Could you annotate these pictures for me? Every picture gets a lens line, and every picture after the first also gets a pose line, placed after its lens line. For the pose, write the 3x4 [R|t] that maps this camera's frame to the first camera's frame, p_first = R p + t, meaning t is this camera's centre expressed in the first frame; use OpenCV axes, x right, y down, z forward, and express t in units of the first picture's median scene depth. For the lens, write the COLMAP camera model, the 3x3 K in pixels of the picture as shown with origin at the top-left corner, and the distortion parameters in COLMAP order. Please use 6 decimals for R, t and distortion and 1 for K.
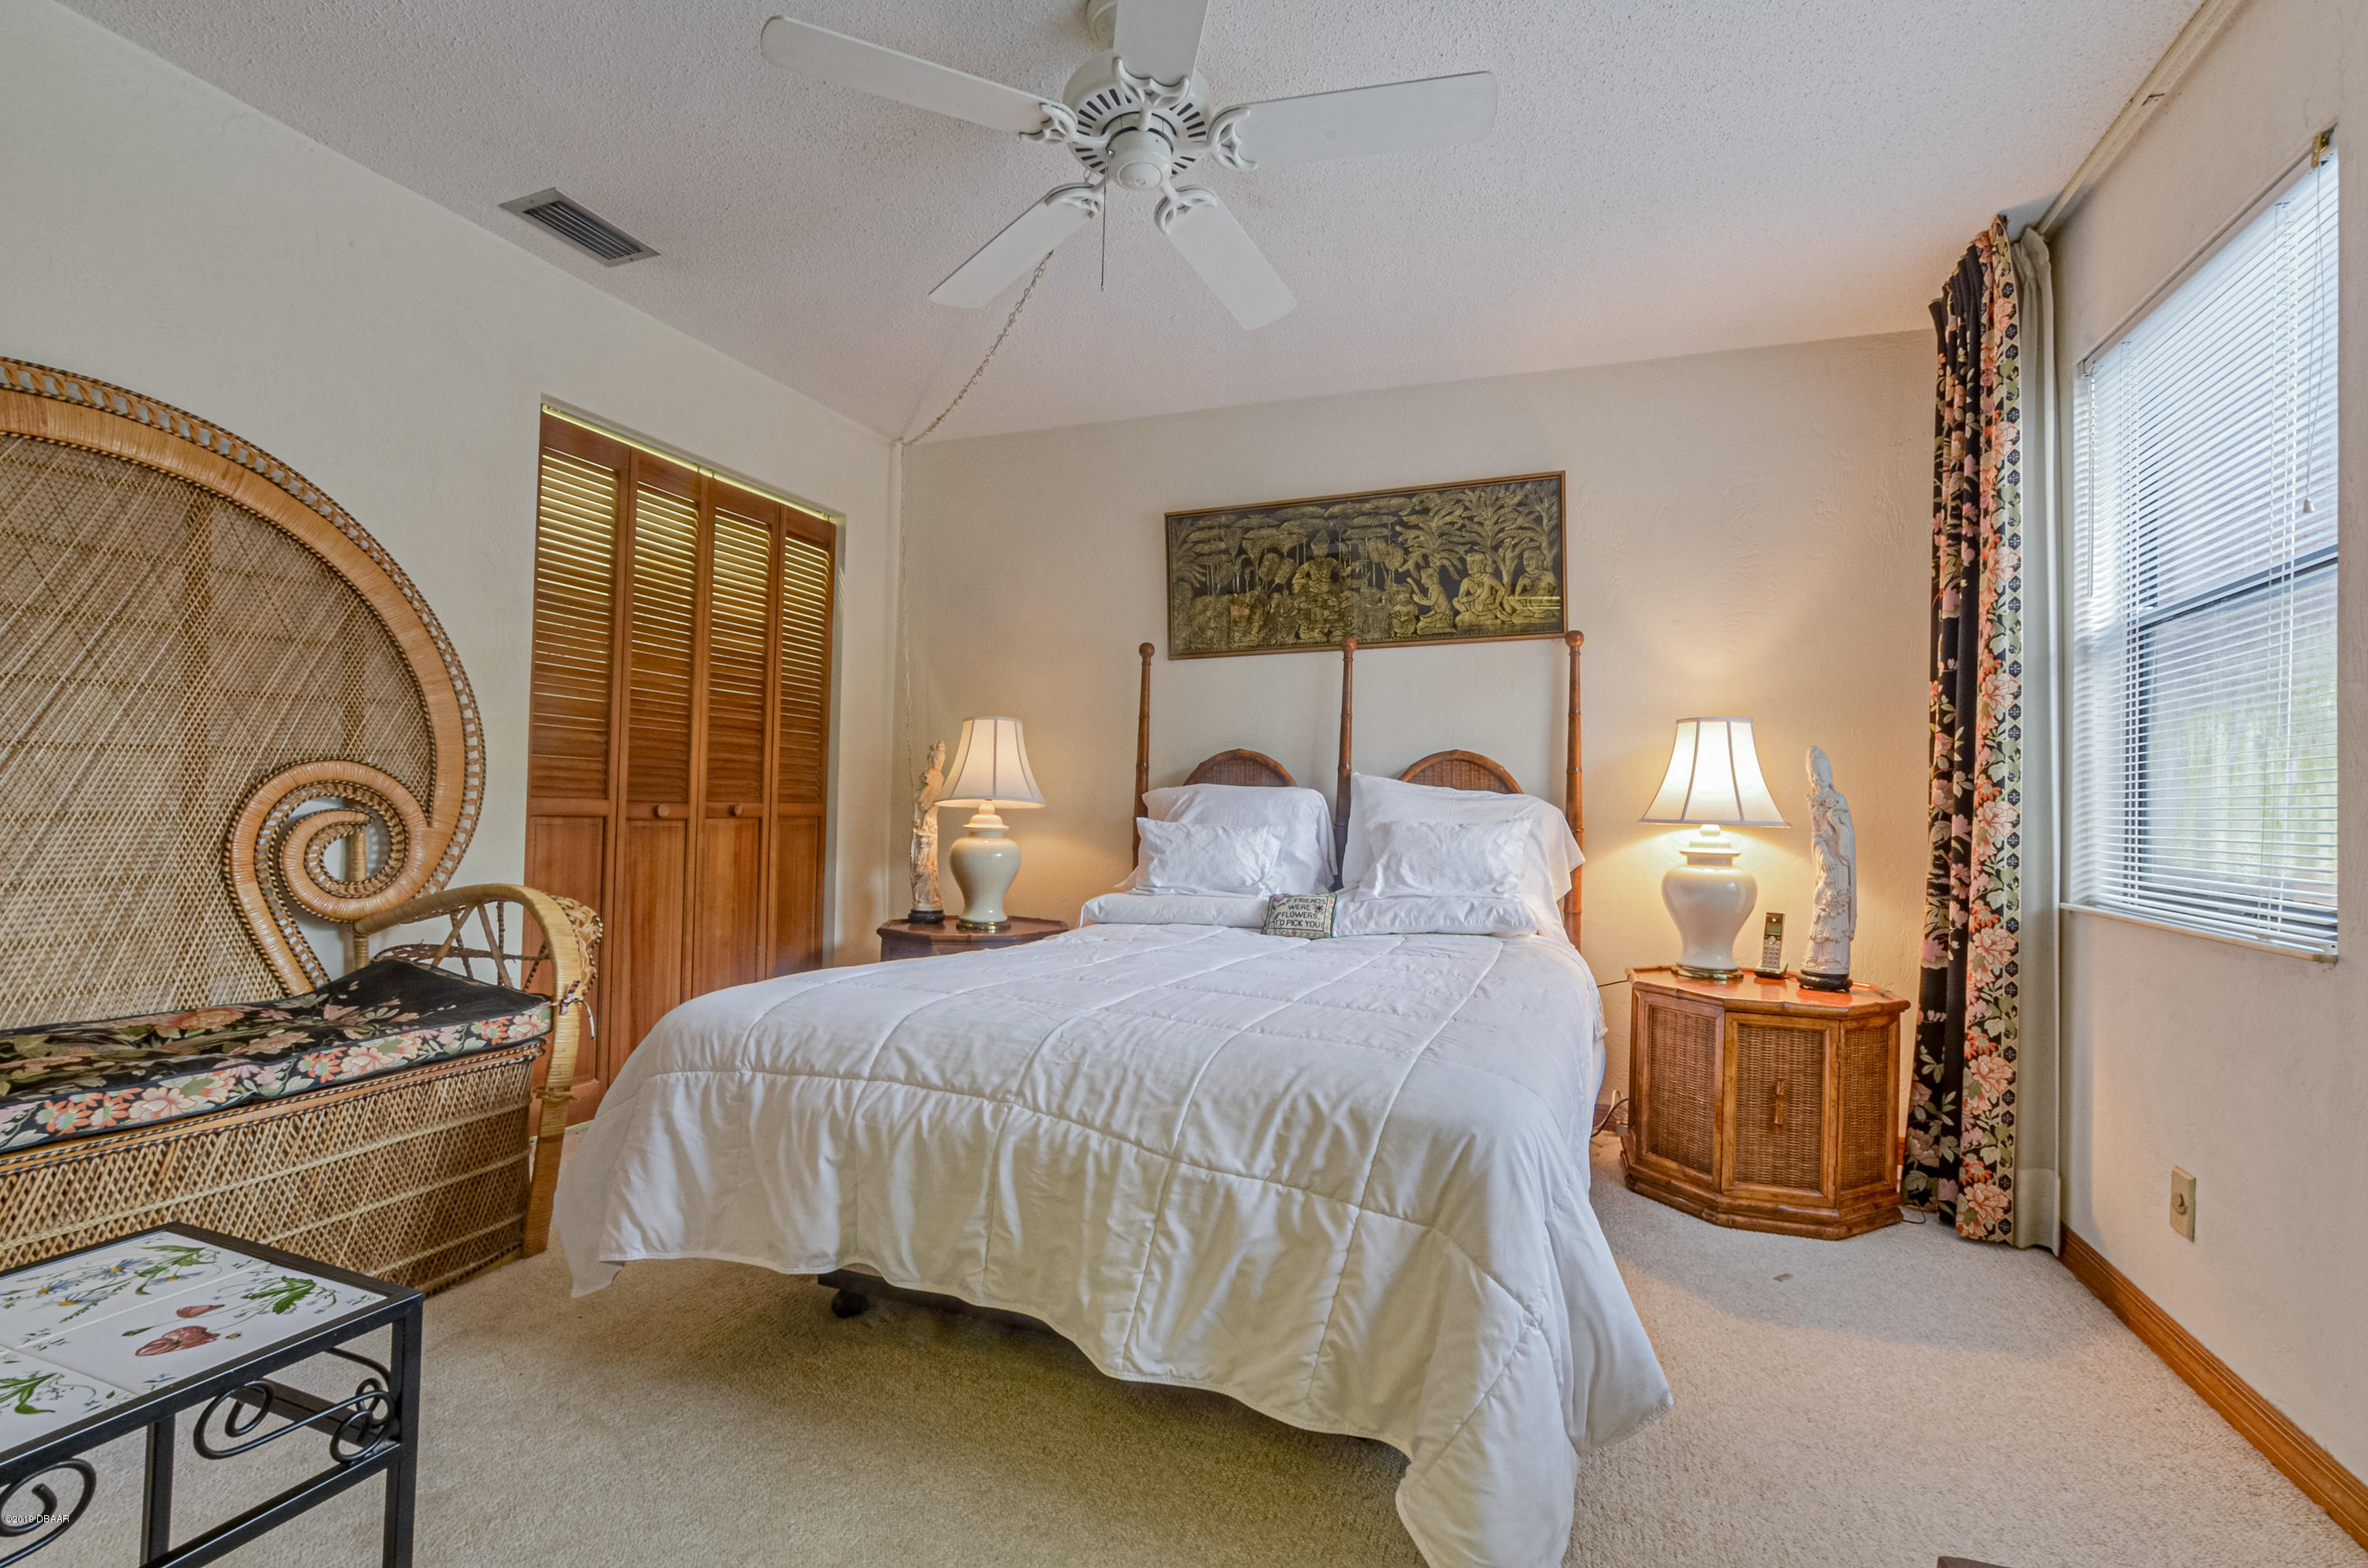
lens RADIAL K [[1055.2, 0, 1189.9], [0, 1055.2, 785.6], [0, 0, 1]] dist [-0.017968, 0.002680]
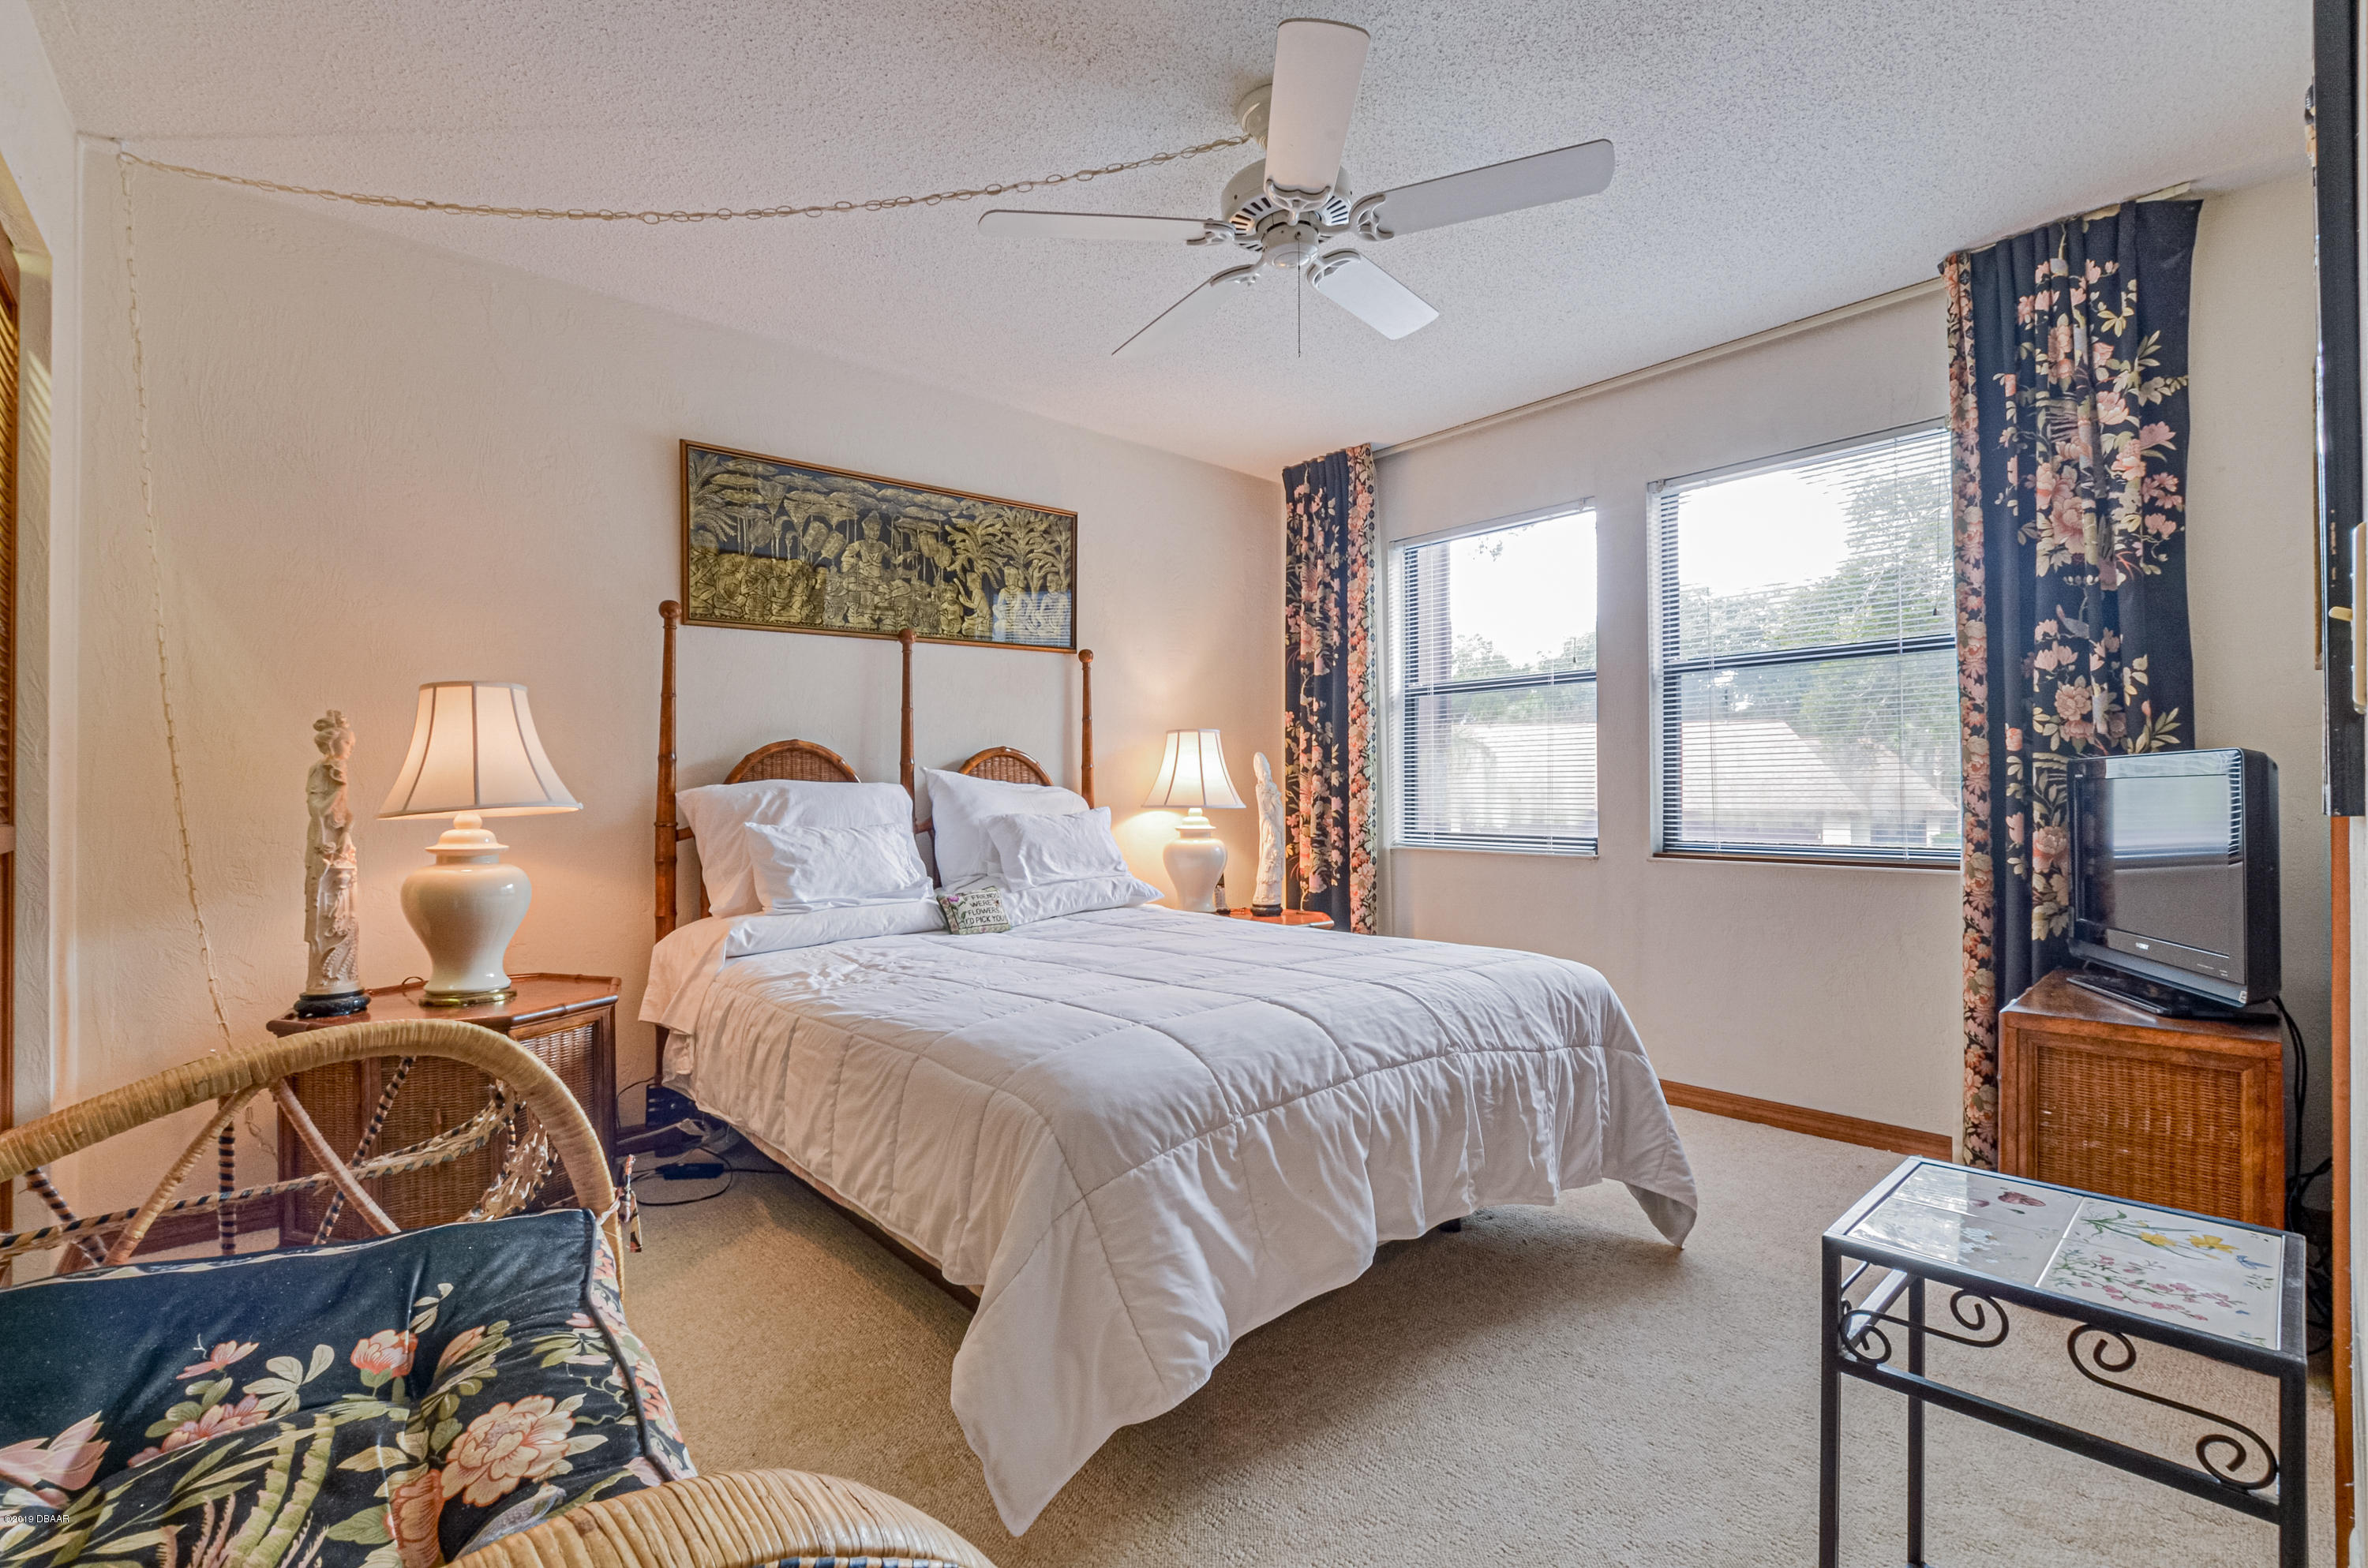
lens RADIAL K [[1055.2, 0, 1246.0], [0, 1055.2, 789.1], [0, 0, 1]] dist [-0.017968, 0.002680]
pose [[0.441180, -0.019901, 0.897198, -0.598751], [-0.007319, 0.999641, 0.025773, -0.019367], [-0.897389, -0.017937, 0.440876, 0.286807]]
